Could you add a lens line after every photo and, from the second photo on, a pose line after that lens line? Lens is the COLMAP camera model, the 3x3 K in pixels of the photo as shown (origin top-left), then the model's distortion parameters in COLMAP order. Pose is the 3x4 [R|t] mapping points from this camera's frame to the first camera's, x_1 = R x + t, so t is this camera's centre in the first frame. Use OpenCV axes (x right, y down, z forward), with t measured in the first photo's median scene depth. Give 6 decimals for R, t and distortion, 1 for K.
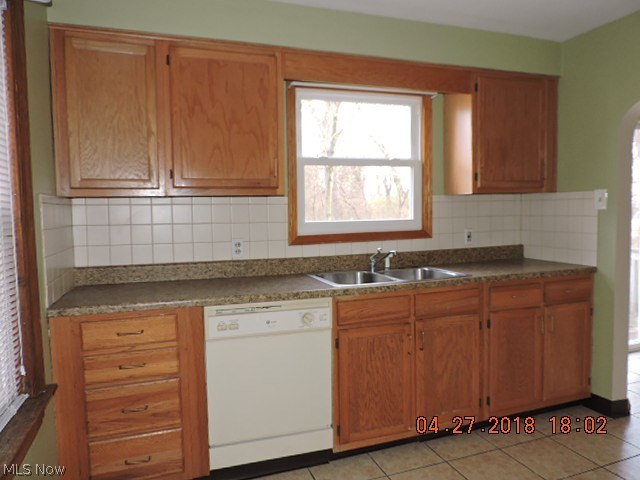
lens RADIAL K [[459.3, 0, 320.6], [0, 459.3, 238.3], [0, 0, 1]] dist [-0.028444, 0.000998]
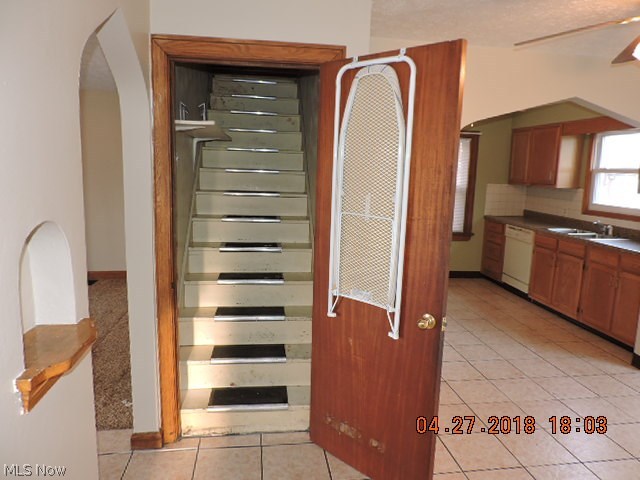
lens RADIAL K [[459.3, 0, 321.1], [0, 459.3, 239.9], [0, 0, 1]] dist [-0.028444, 0.000998]
pose [[-0.203818, 0.162592, -0.965413, 2.064180], [-0.098900, 0.977649, 0.185532, -0.126157], [0.974001, 0.133294, -0.183182, 0.291332]]
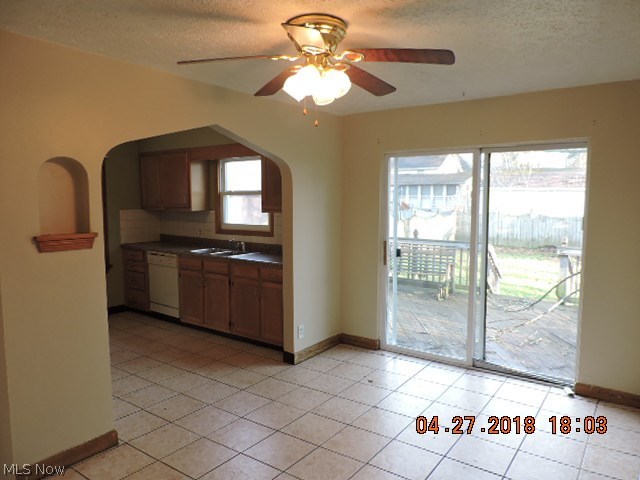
lens RADIAL K [[459.3, 0, 320.0], [0, 459.3, 240.7], [0, 0, 1]] dist [-0.028444, 0.000998]
pose [[0.563307, 0.093913, -0.820893, 1.939017], [-0.071798, 0.995325, 0.064599, -0.121963], [0.823123, 0.022550, 0.567416, 0.205003]]
